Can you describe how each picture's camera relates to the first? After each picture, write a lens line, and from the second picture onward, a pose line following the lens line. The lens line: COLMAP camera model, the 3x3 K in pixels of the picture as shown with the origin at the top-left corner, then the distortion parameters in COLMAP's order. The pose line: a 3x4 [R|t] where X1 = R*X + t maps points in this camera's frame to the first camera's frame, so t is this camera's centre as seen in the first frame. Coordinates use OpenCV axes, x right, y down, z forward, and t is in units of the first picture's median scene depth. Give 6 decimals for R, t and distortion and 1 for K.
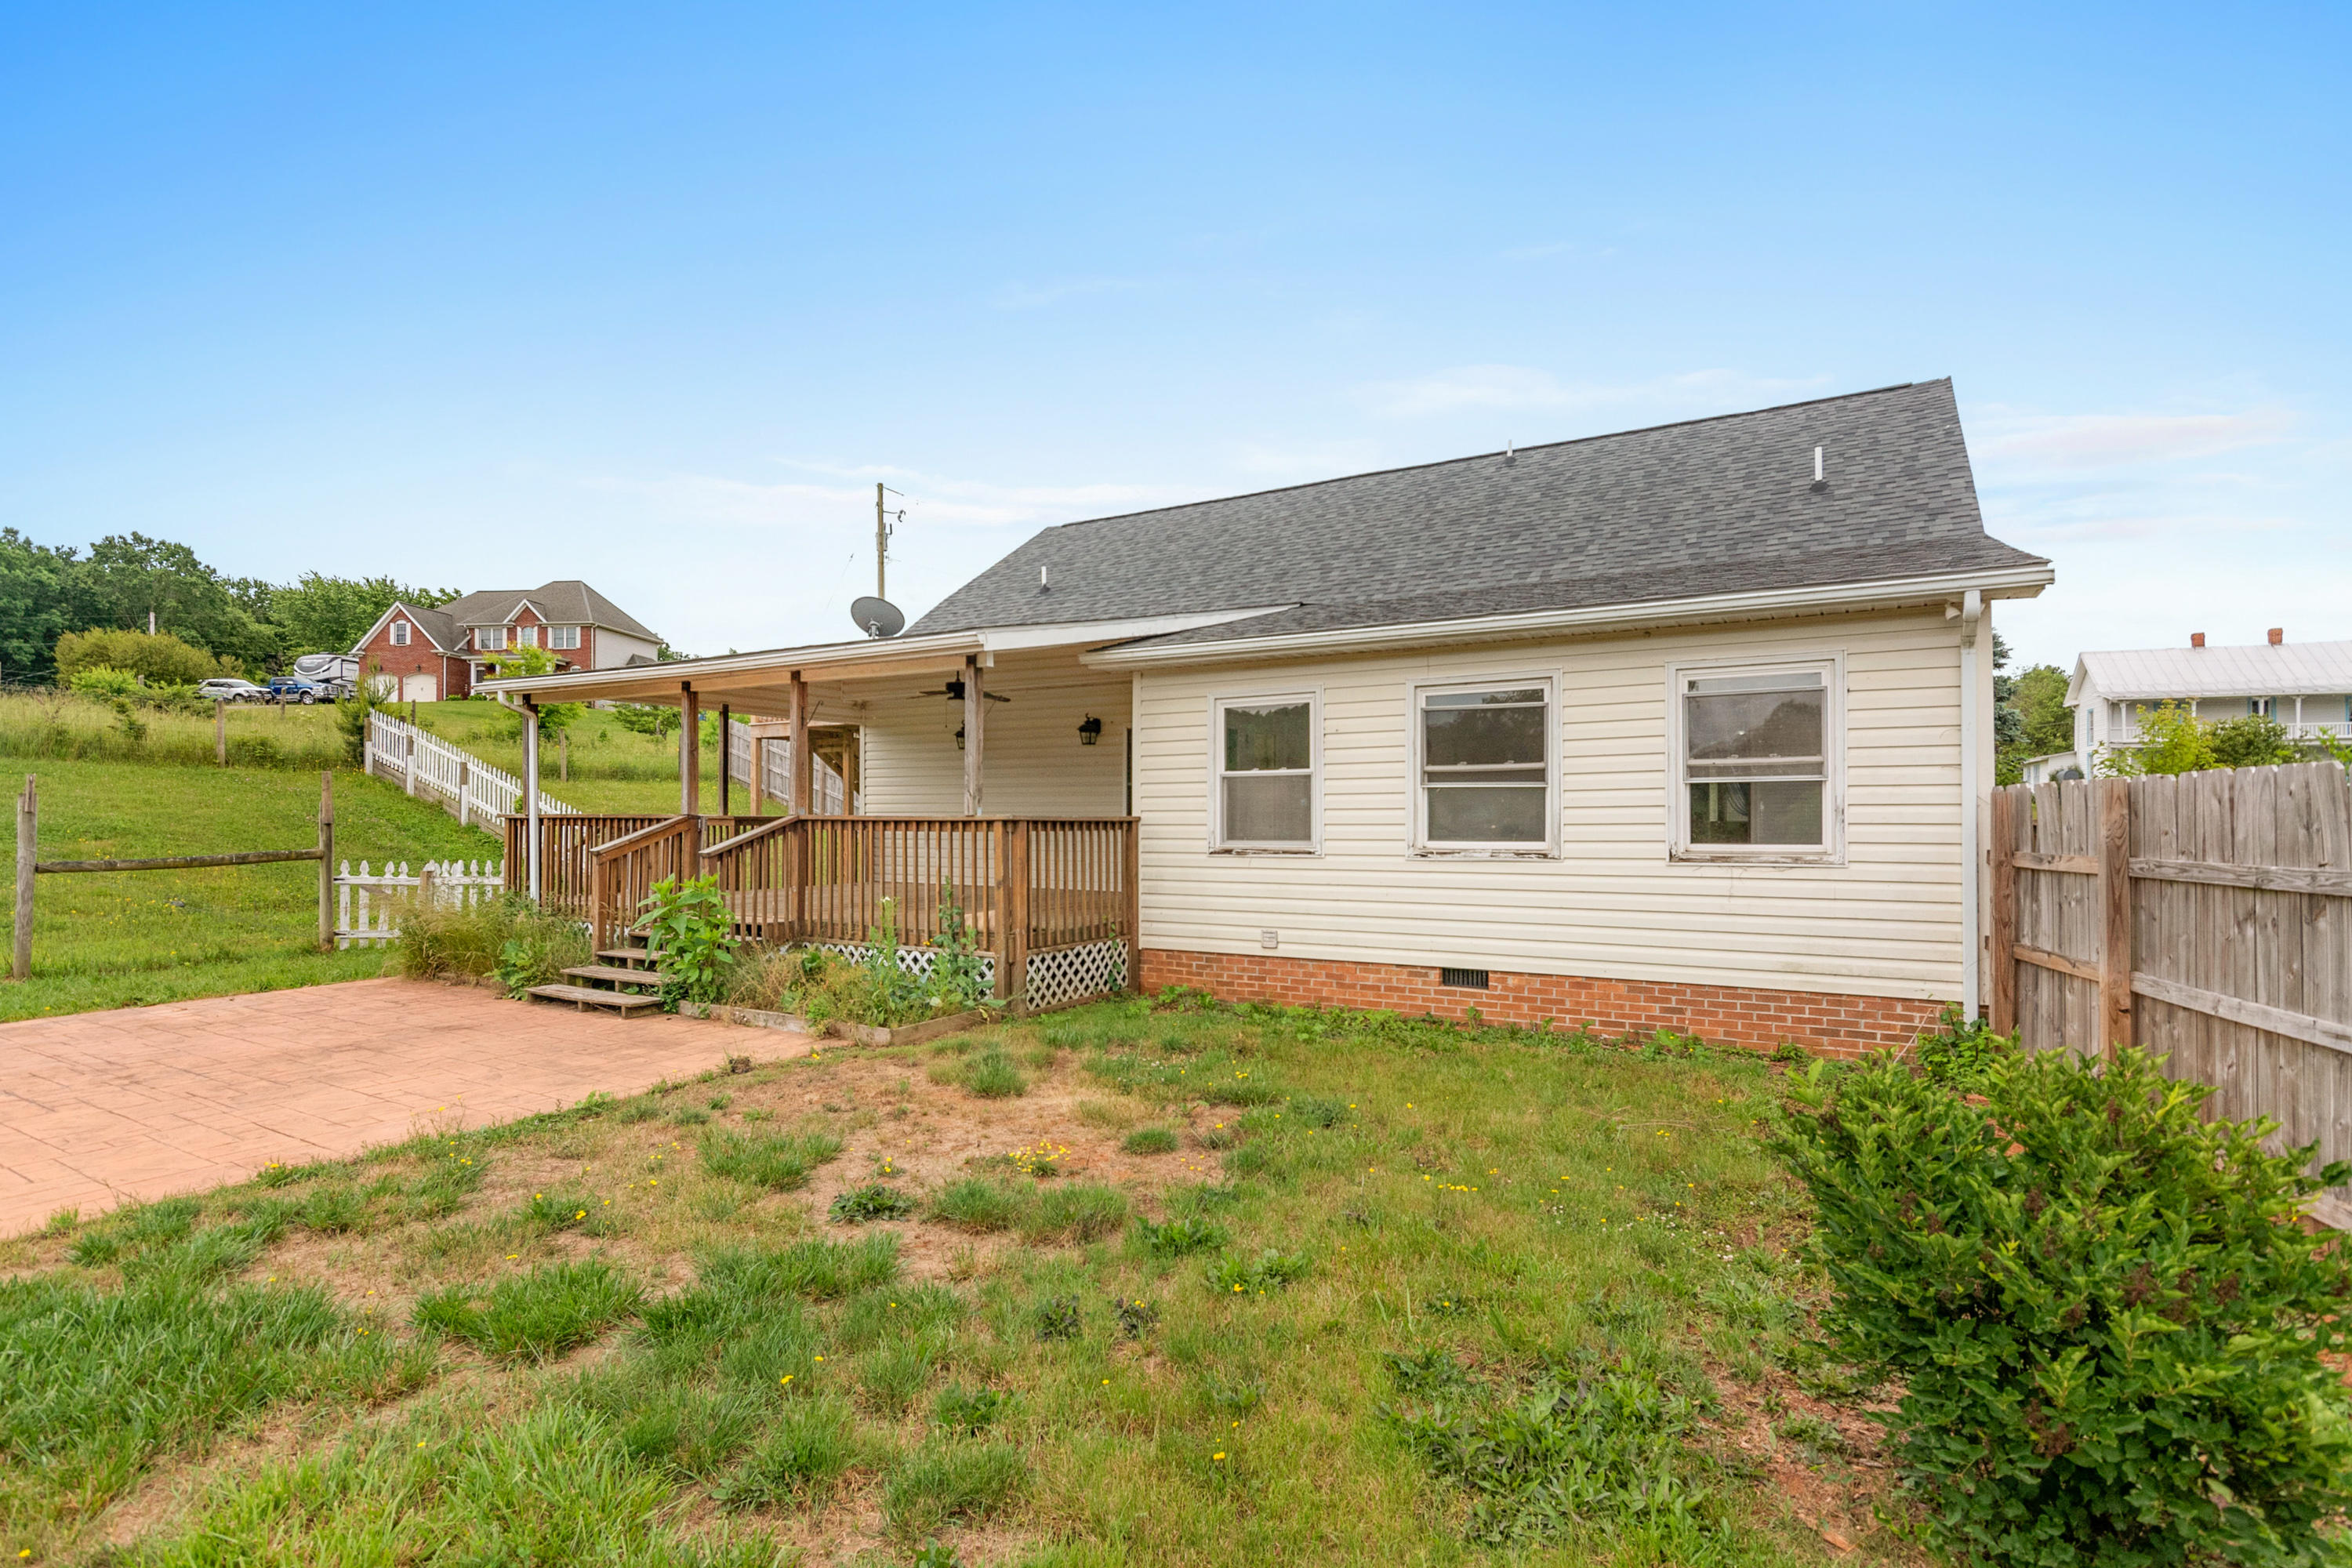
lens RADIAL K [[1151.7, 0, 1165.2], [0, 1151.7, 815.5], [0, 0, 1]] dist [0.003063, -0.000707]
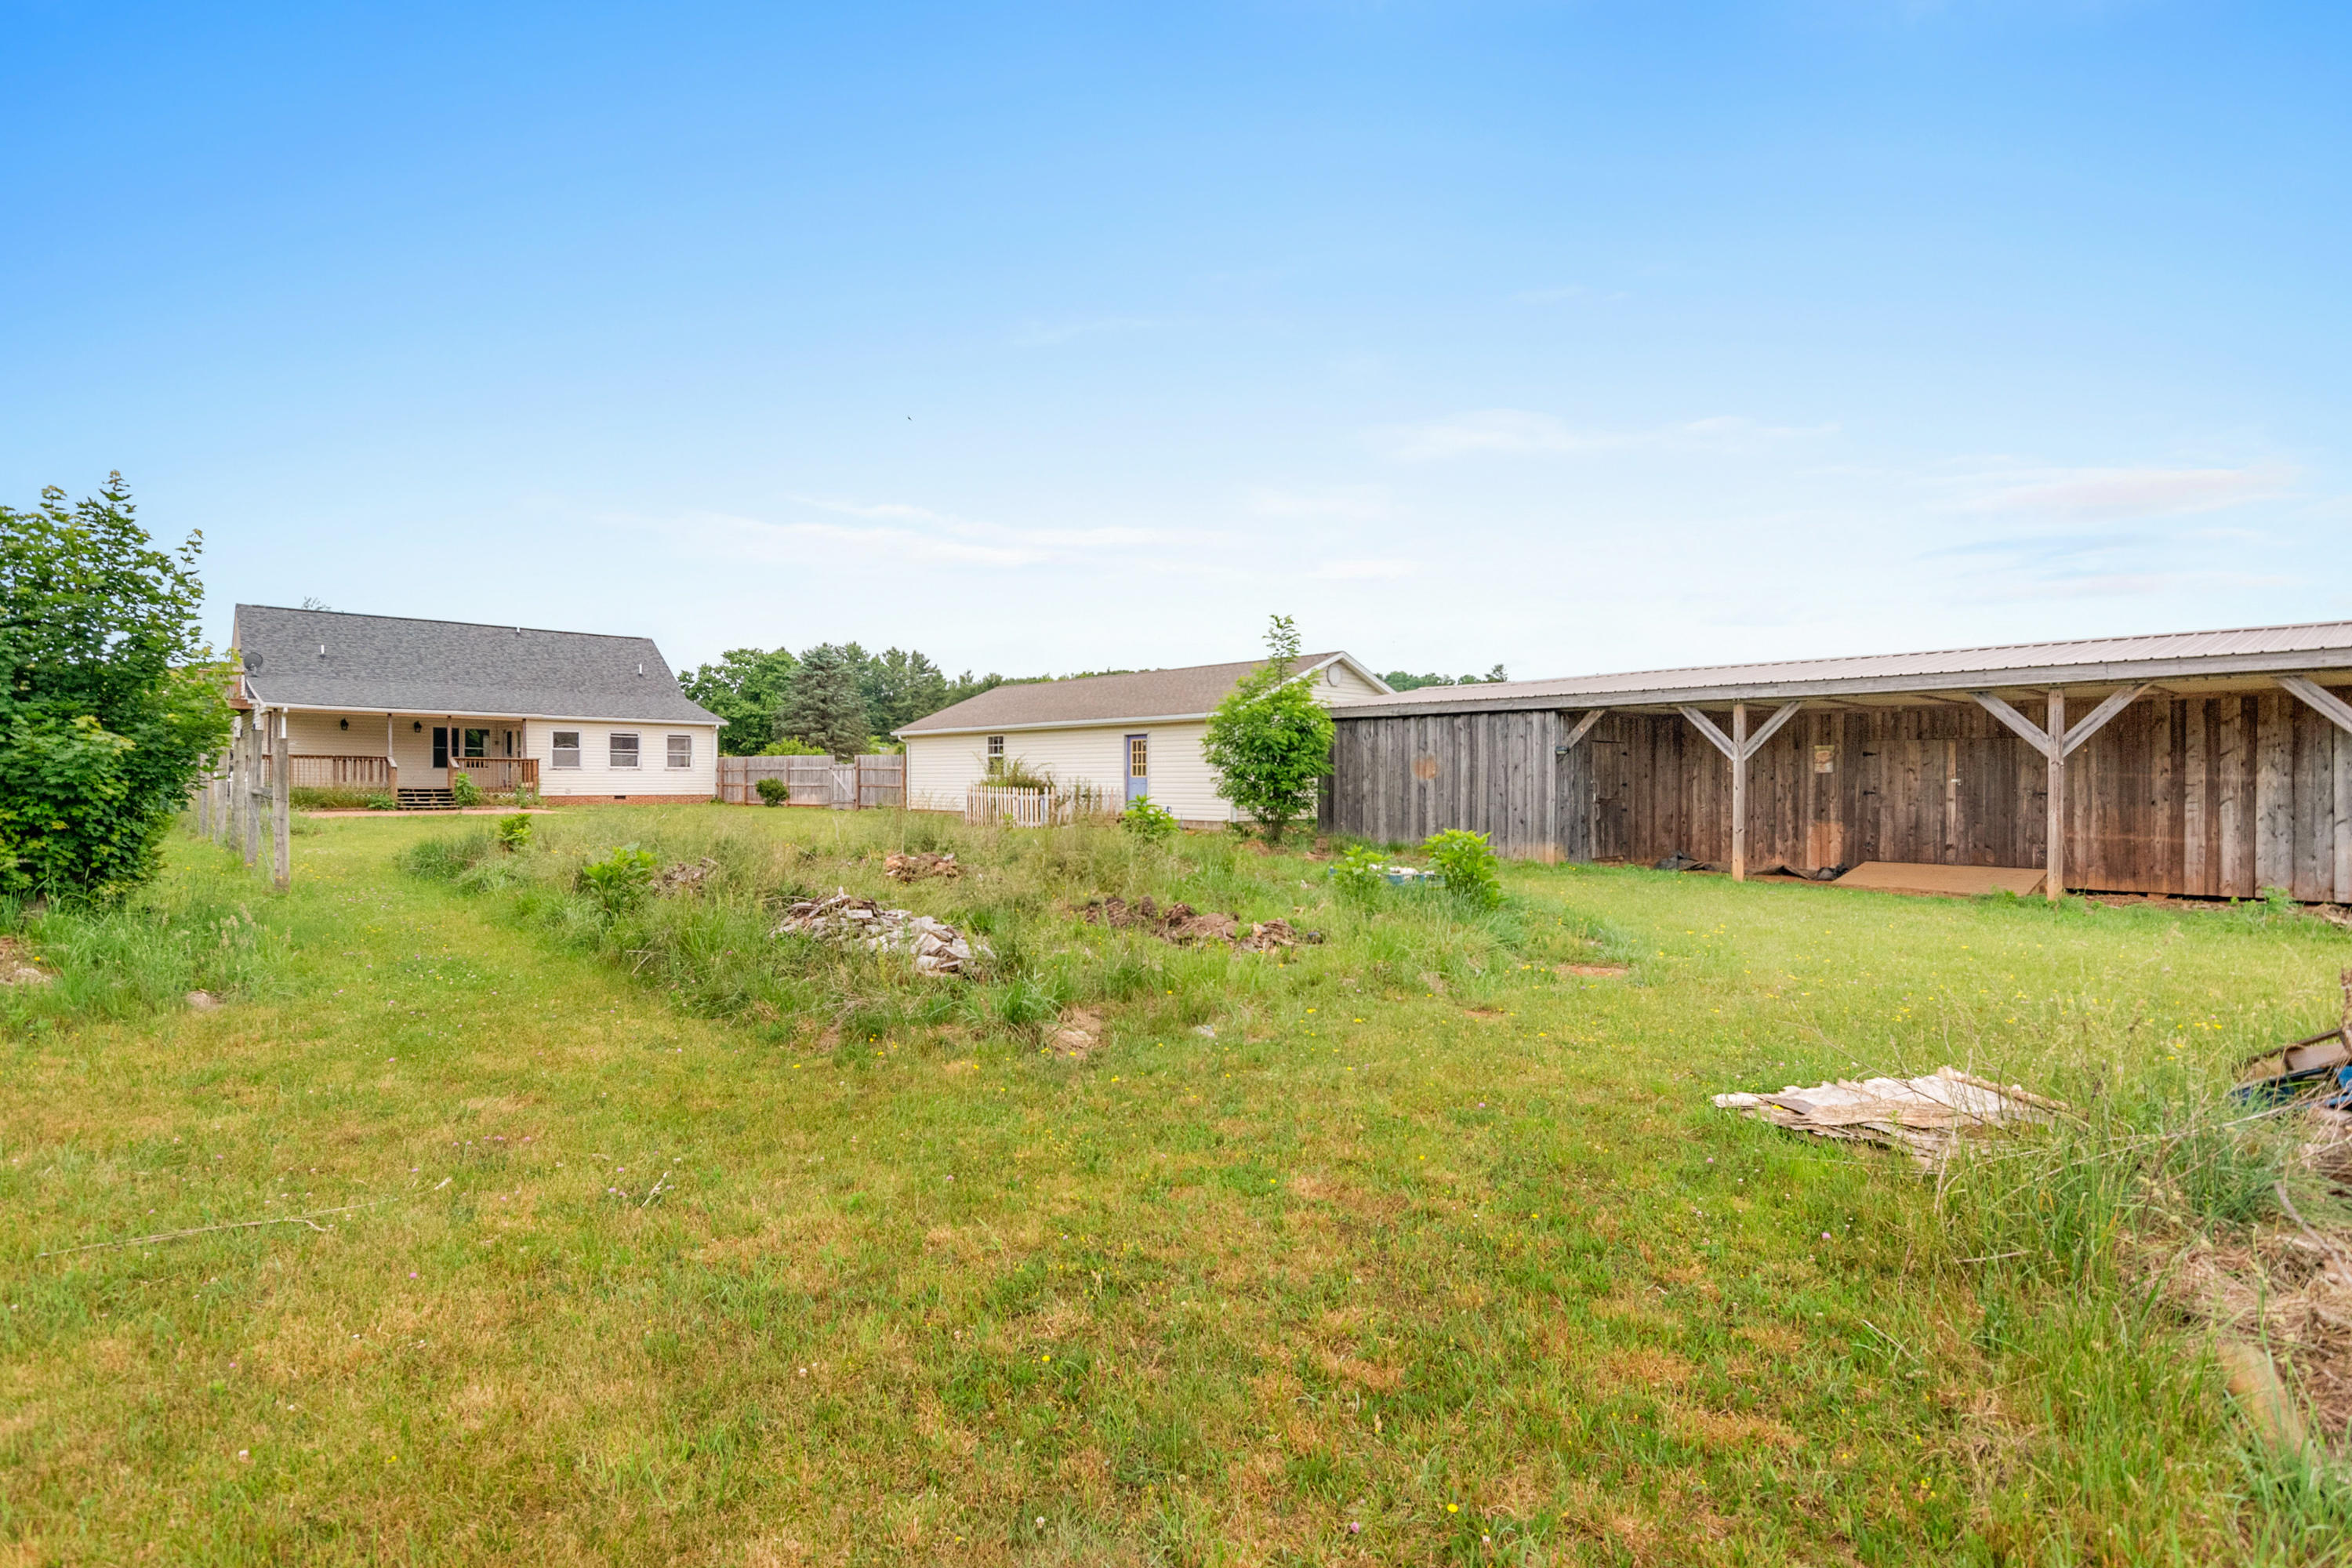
lens RADIAL K [[1151.7, 0, 1152.5], [0, 1151.7, 783.3], [0, 0, 1]] dist [0.003063, -0.000707]
pose [[0.292070, 0.001084, 0.956396, -3.080840], [-0.008094, 0.999966, 0.001339, 0.058429], [-0.956363, -0.008132, 0.292069, -2.052208]]
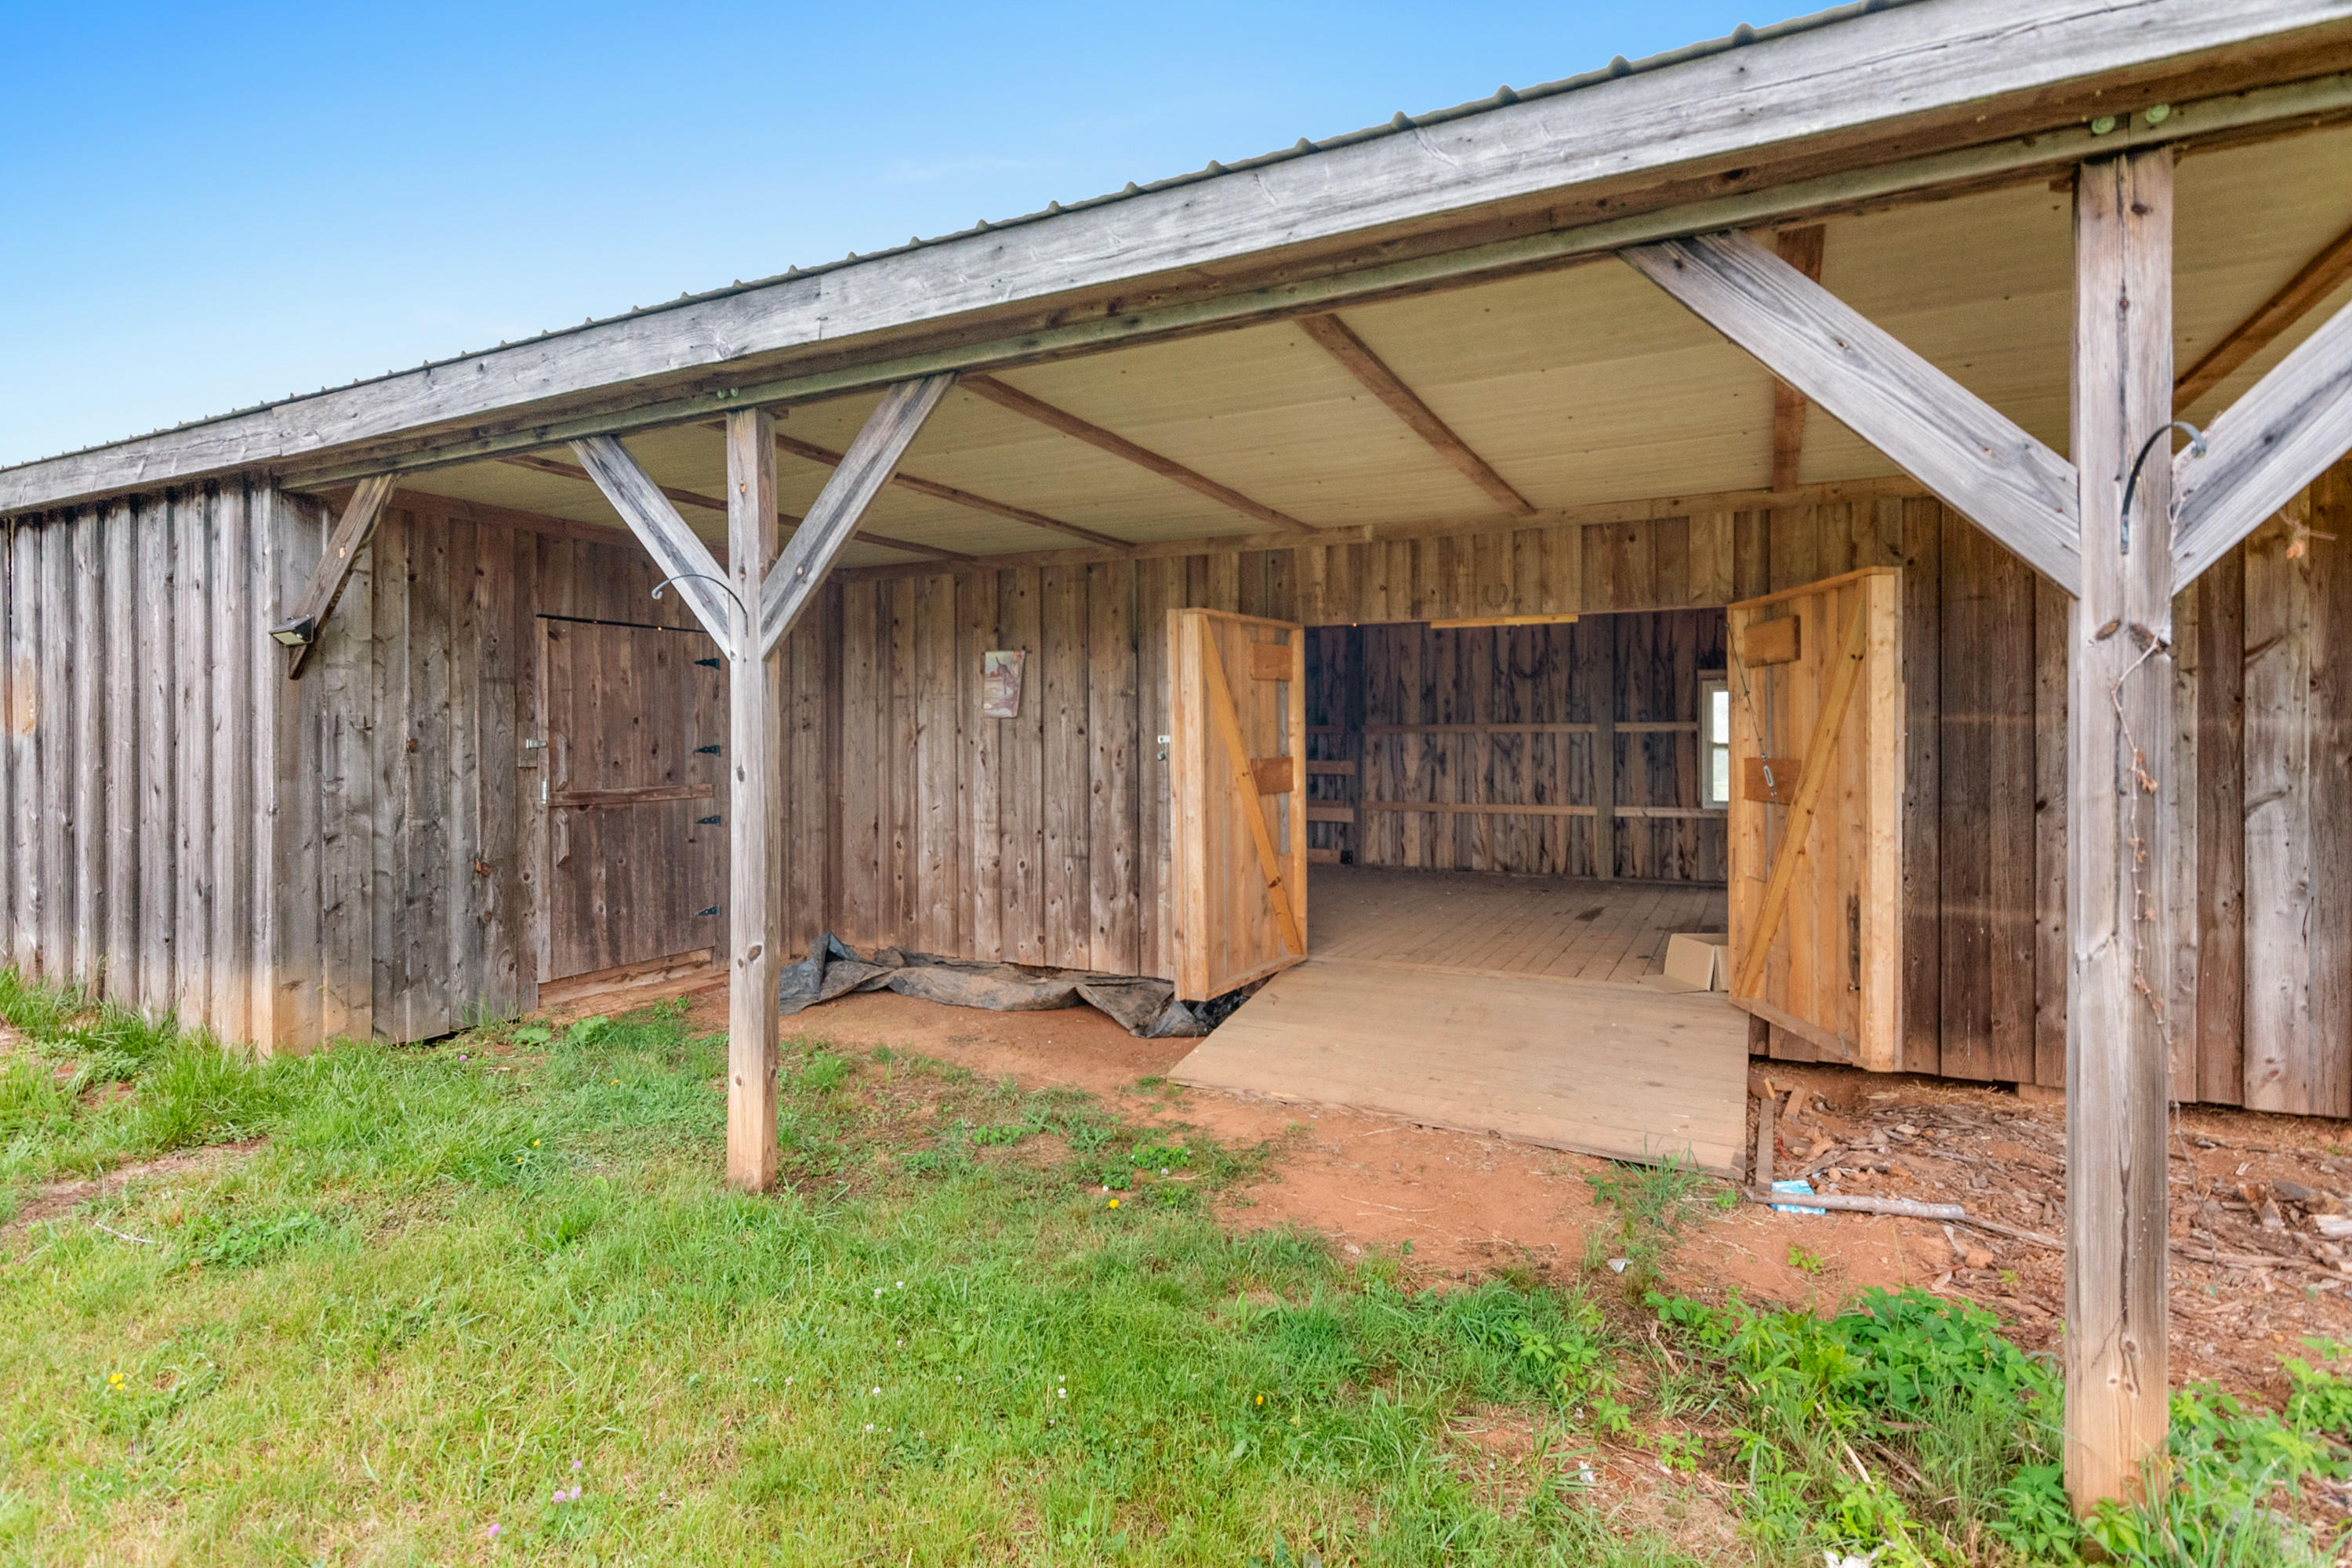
lens RADIAL K [[1151.7, 0, 1160.8], [0, 1151.7, 746.9], [0, 0, 1]] dist [0.003063, -0.000707]
pose [[-0.067921, -0.009244, 0.997648, -1.615246], [-0.002705, 0.999955, 0.009081, 0.047512], [-0.997687, -0.002082, -0.067943, -2.494182]]
